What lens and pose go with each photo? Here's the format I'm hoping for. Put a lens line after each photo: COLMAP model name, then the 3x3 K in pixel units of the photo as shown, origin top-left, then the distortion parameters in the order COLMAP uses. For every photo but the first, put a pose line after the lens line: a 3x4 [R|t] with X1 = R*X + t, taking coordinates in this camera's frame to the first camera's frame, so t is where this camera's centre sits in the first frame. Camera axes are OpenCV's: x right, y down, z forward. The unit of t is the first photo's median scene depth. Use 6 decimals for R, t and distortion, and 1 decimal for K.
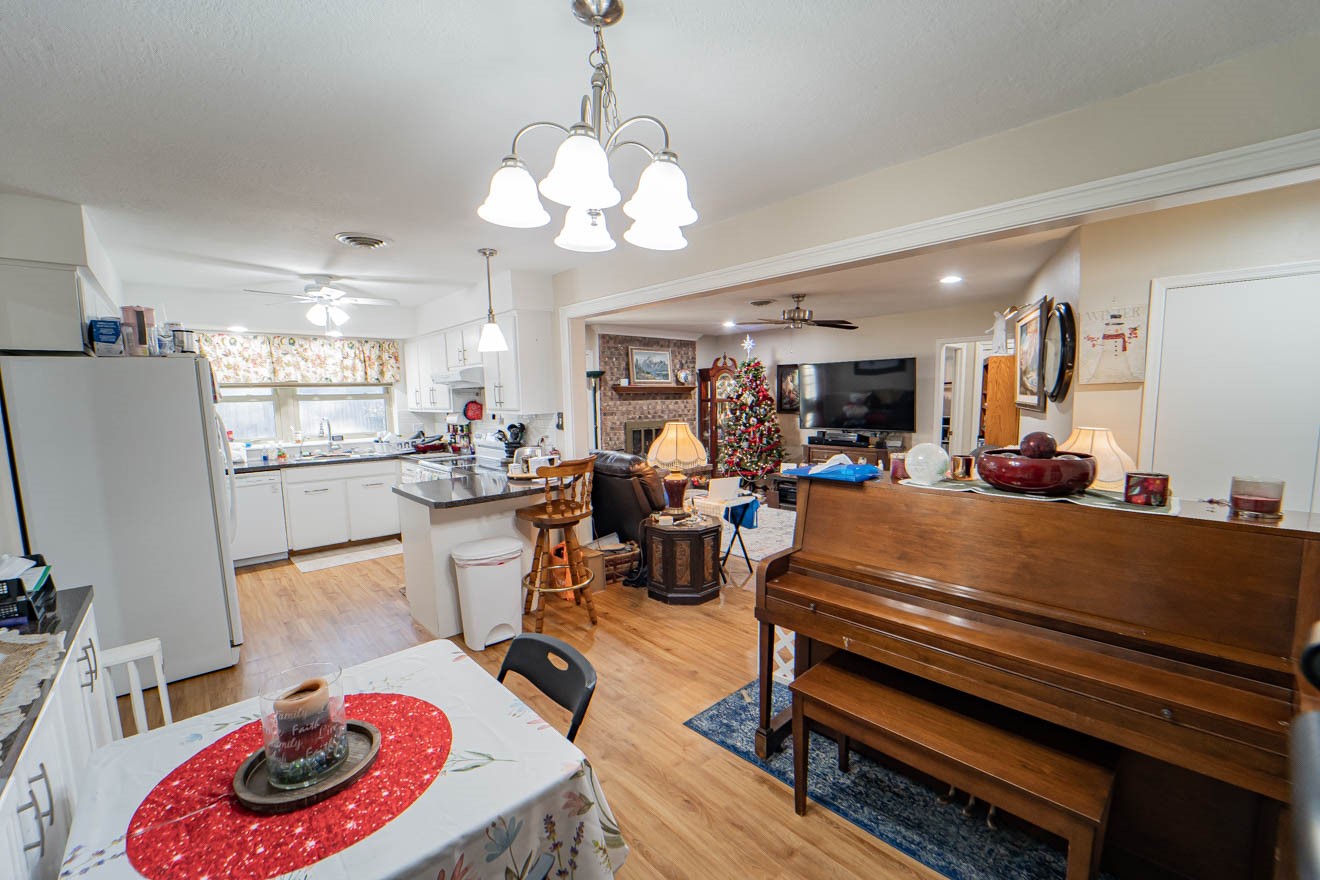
lens RADIAL K [[531.7, 0, 664.9], [0, 531.7, 453.3], [0, 0, 1]] dist [-0.021527, 0.000065]
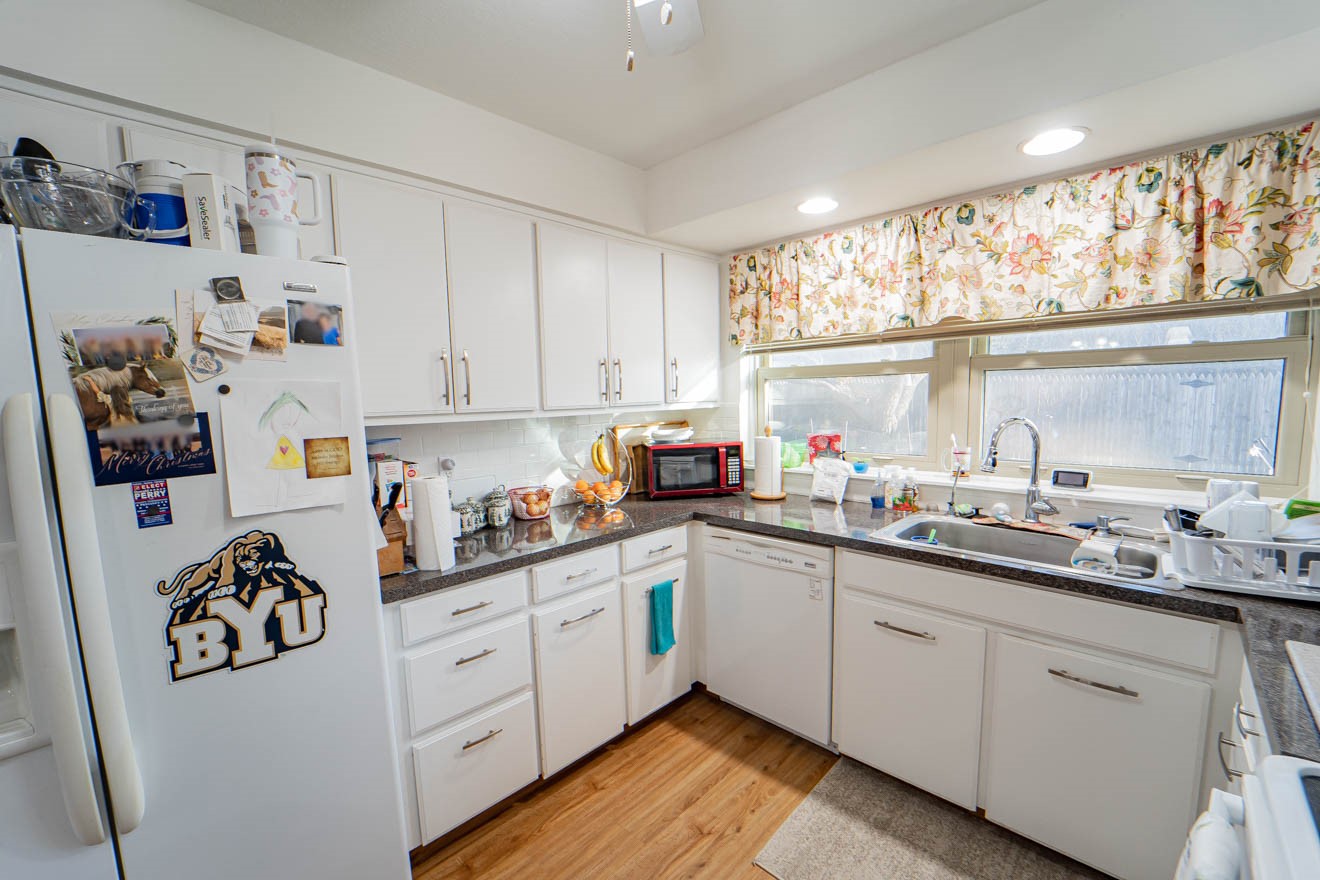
lens RADIAL K [[531.7, 0, 664.9], [0, 531.7, 453.3], [0, 0, 1]] dist [-0.021527, 0.000065]
pose [[0.065919, 0.131282, -0.989151, -0.321530], [-0.078991, 0.988883, 0.125982, -0.070992], [0.994694, 0.069829, 0.075556, 0.757302]]
